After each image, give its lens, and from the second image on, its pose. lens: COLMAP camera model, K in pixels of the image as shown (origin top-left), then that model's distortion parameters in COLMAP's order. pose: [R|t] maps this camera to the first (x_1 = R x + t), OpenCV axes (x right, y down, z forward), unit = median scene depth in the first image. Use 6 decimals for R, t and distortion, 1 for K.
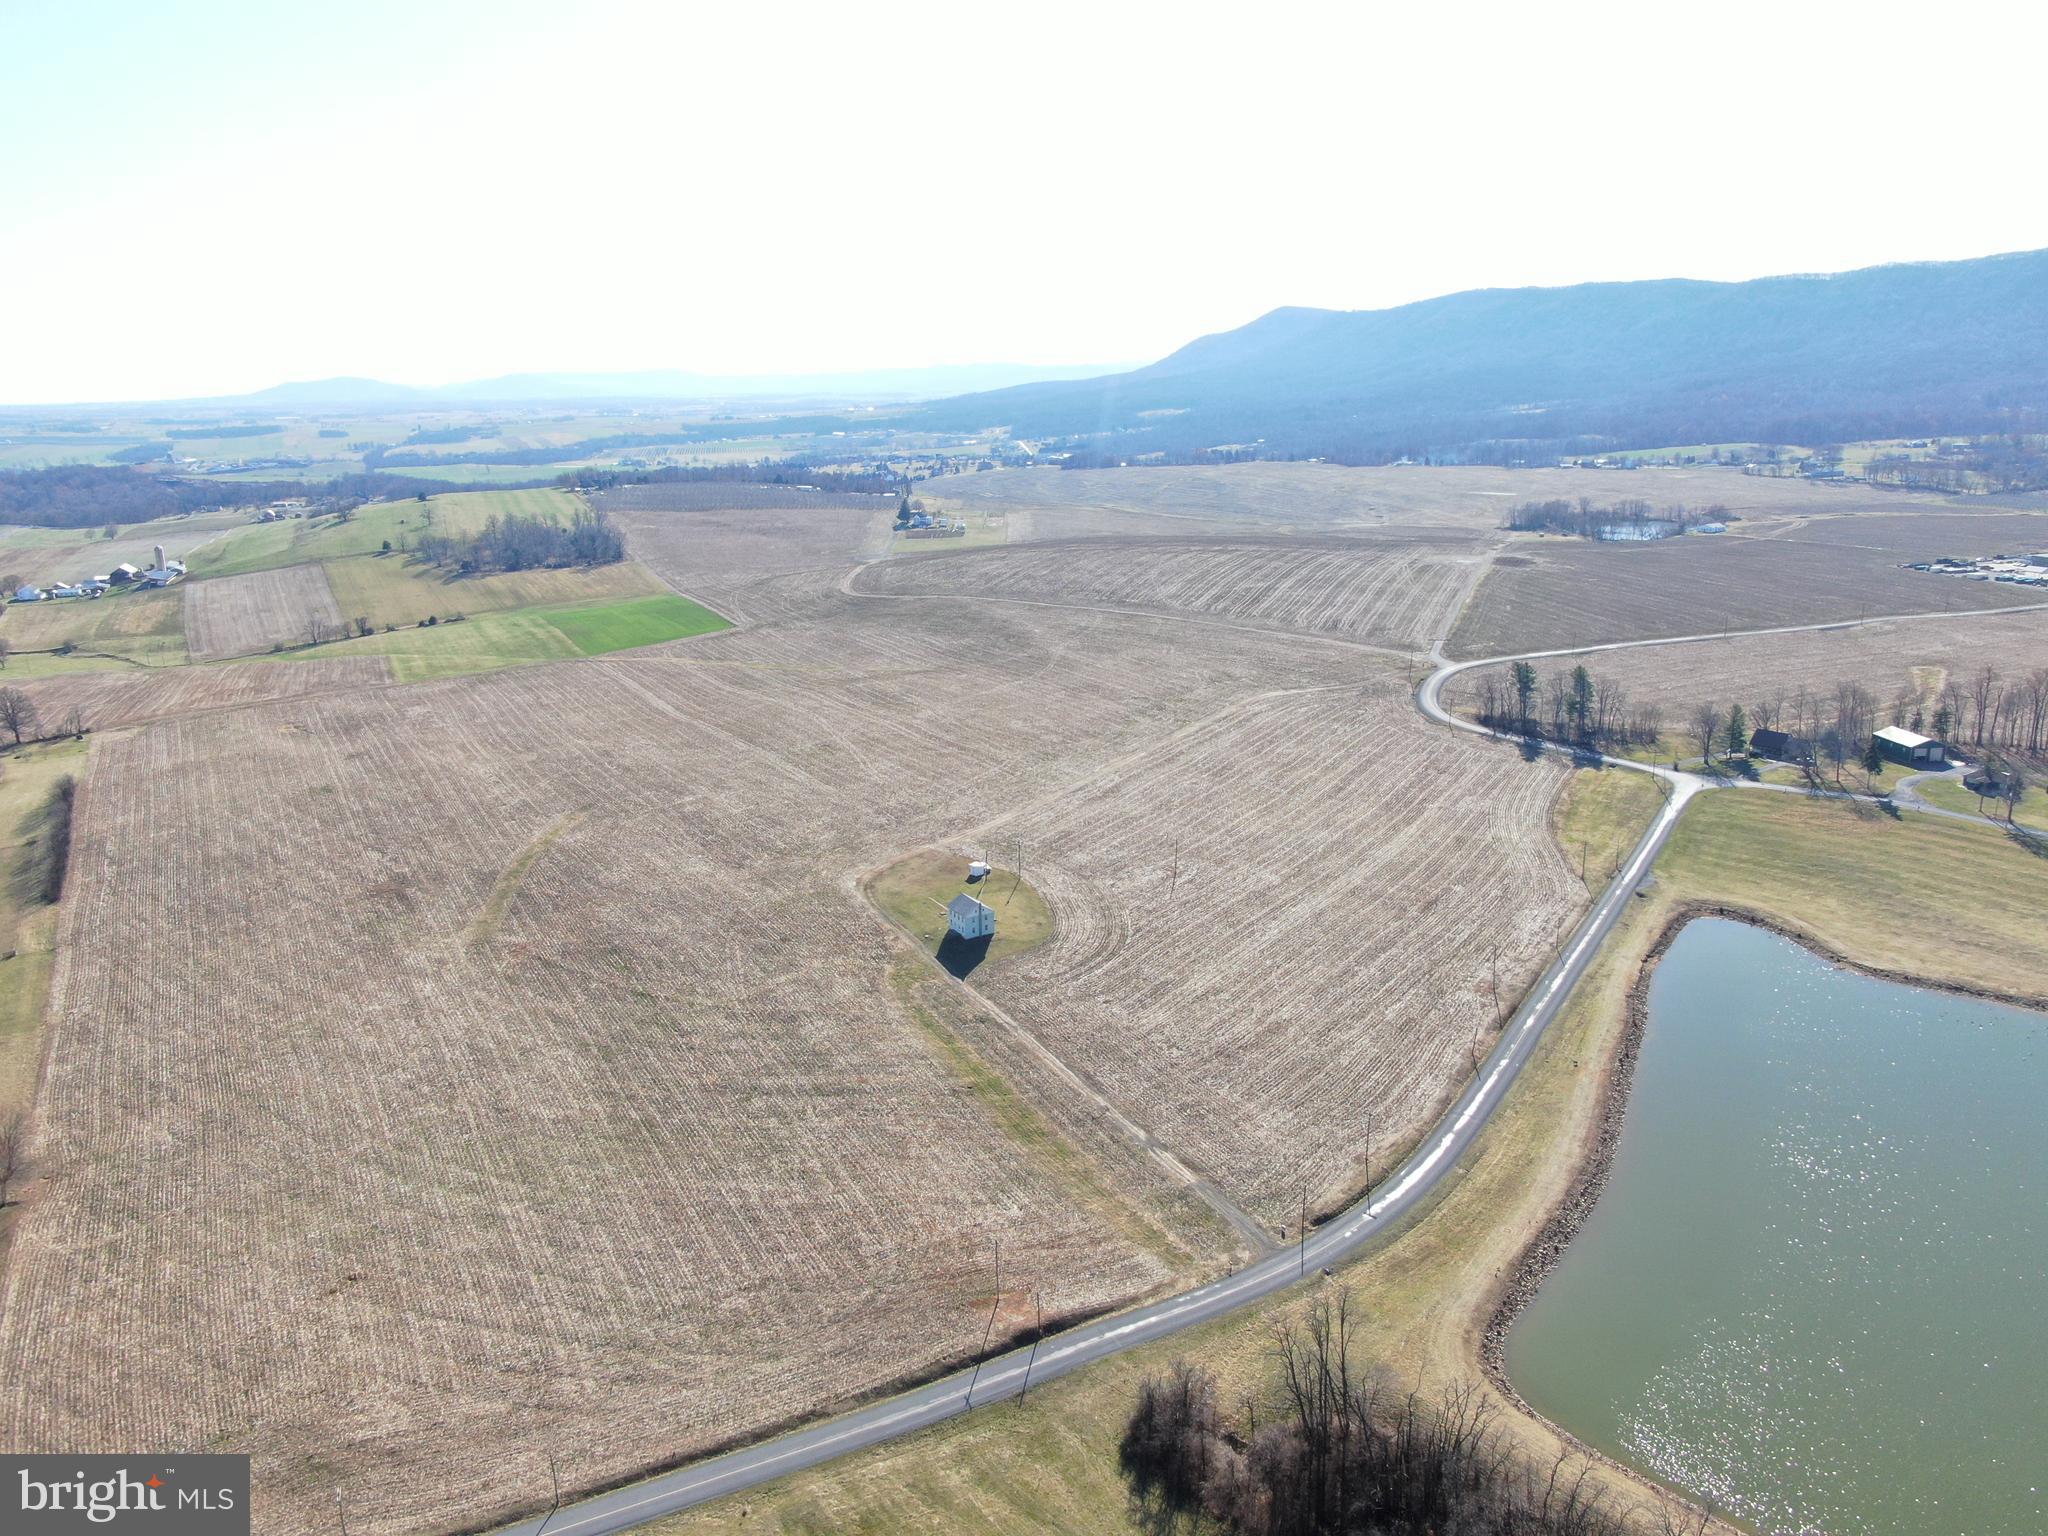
lens RADIAL K [[1470.3, 0, 1025.0], [0, 1470.3, 774.3], [0, 0, 1]] dist [-0.026300, 0.015828]
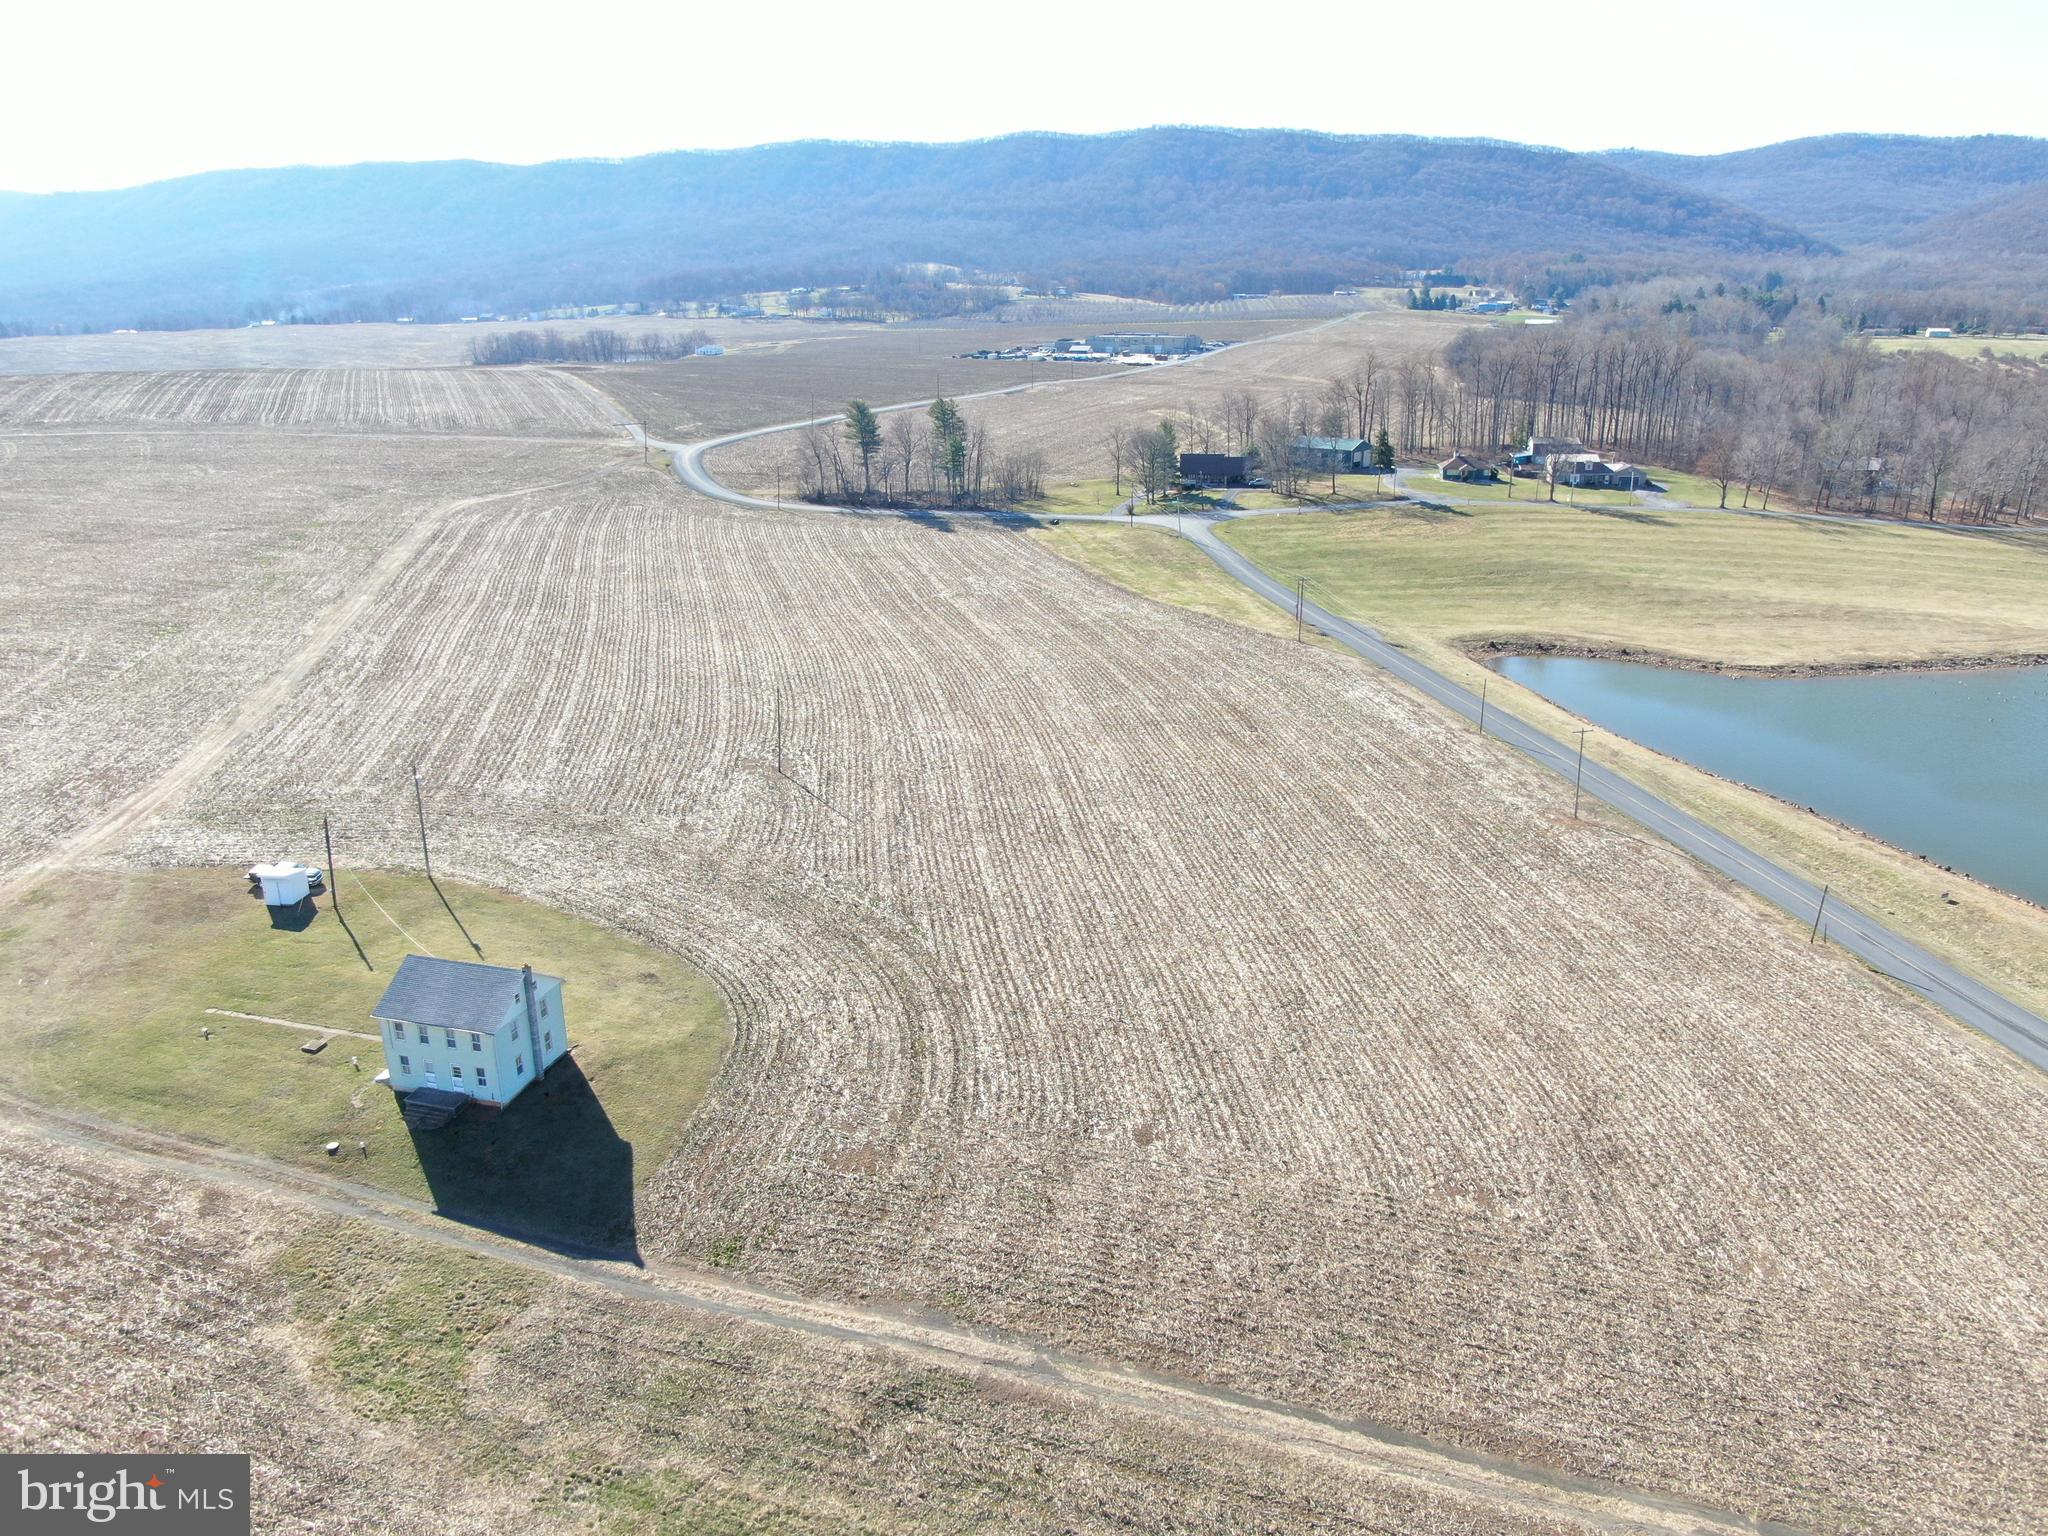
lens RADIAL K [[1470.9, 0, 1024.0], [0, 1470.9, 768.0], [0, 0, 1]] dist [-0.018494, 0.005452]
pose [[0.714587, -0.211578, 0.666783, -0.147960], [0.180976, 0.976629, 0.115945, 0.036510], [-0.675731, 0.037818, 0.736177, 0.755742]]
